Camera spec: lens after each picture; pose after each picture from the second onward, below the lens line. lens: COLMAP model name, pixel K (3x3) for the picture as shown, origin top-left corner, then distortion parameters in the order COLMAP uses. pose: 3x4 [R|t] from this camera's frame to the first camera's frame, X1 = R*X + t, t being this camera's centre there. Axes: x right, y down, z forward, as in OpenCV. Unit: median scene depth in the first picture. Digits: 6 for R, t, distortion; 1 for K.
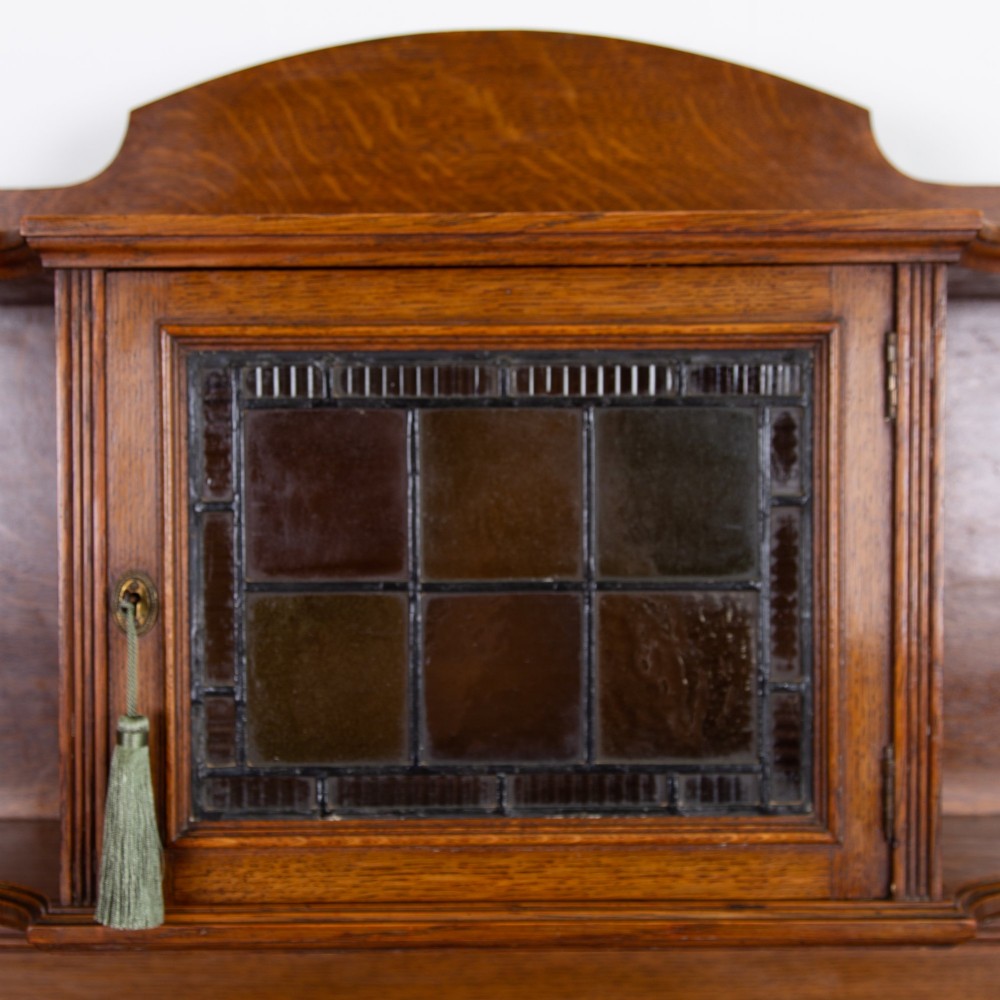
lens RADIAL K [[1883.0, 0, 498.4], [0, 1883.0, 527.9], [0, 0, 1]] dist [0.020859, 0.074345]
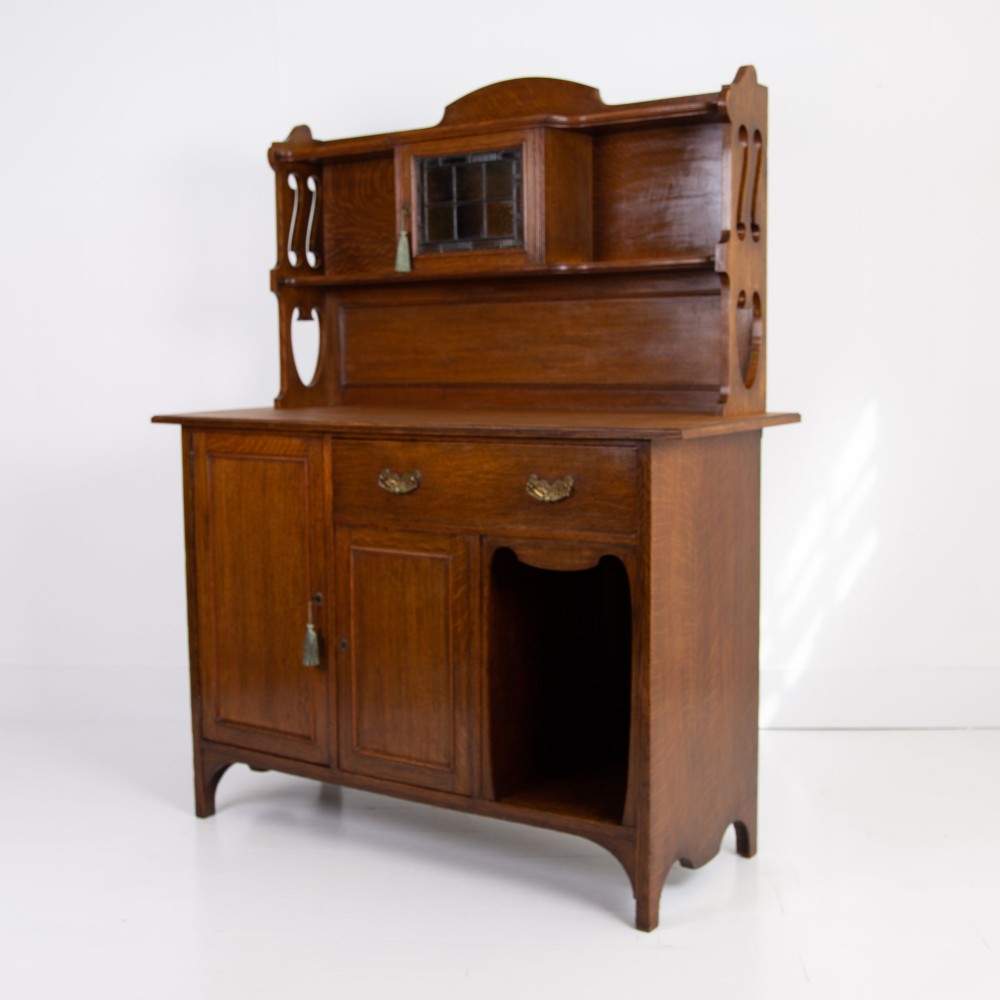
lens RADIAL K [[1376.1, 0, 500.0], [0, 1376.1, 500.0], [0, 0, 1]] dist [-0.005002, -0.027526]
pose [[0.830631, 0.055283, -0.554072, 2.079181], [-0.004700, 0.995720, 0.092304, 0.468275], [0.556803, -0.074066, 0.827336, -1.954018]]
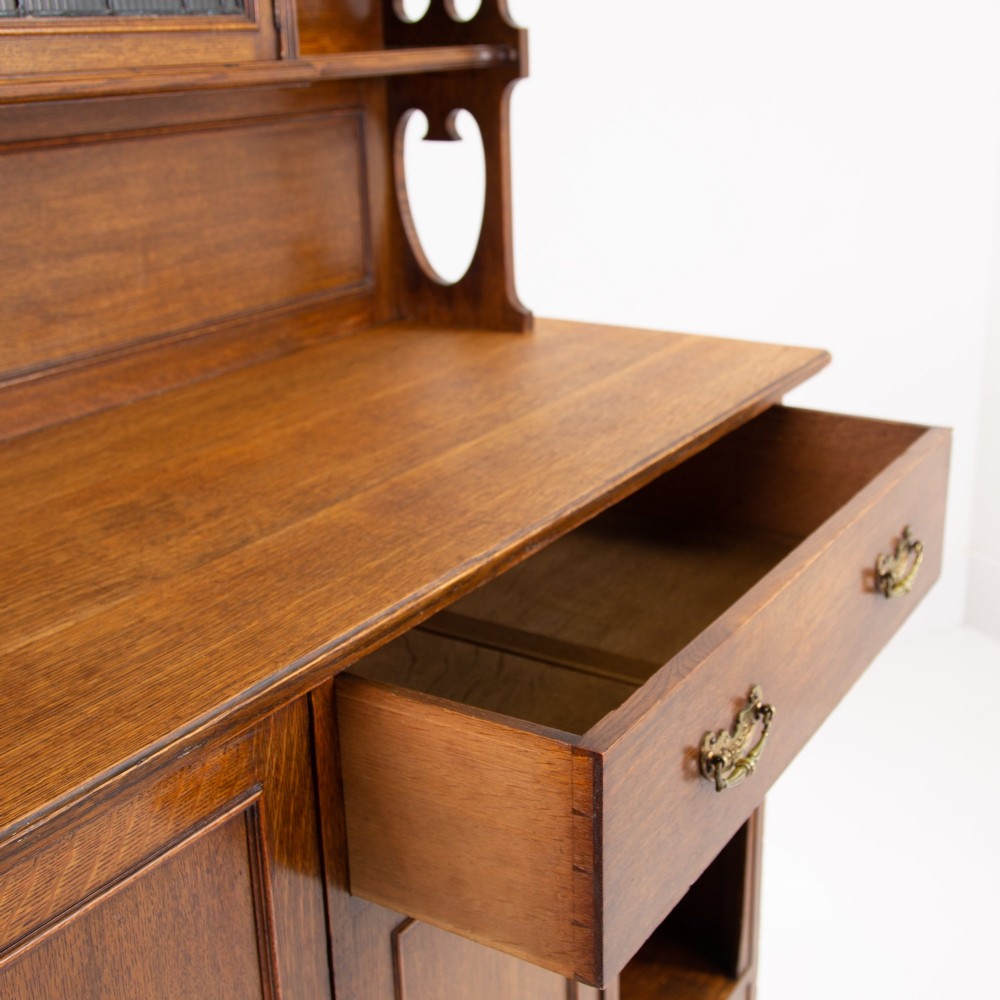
lens RADIAL K [[1364.6, 0, 539.6], [0, 1364.6, 497.2], [0, 0, 1]] dist [0.010640, 0.003336]
pose [[0.526454, -0.286056, 0.800636, -0.875862], [0.039037, 0.948839, 0.313338, 0.192215], [-0.849307, -0.133704, 0.510687, 0.019702]]
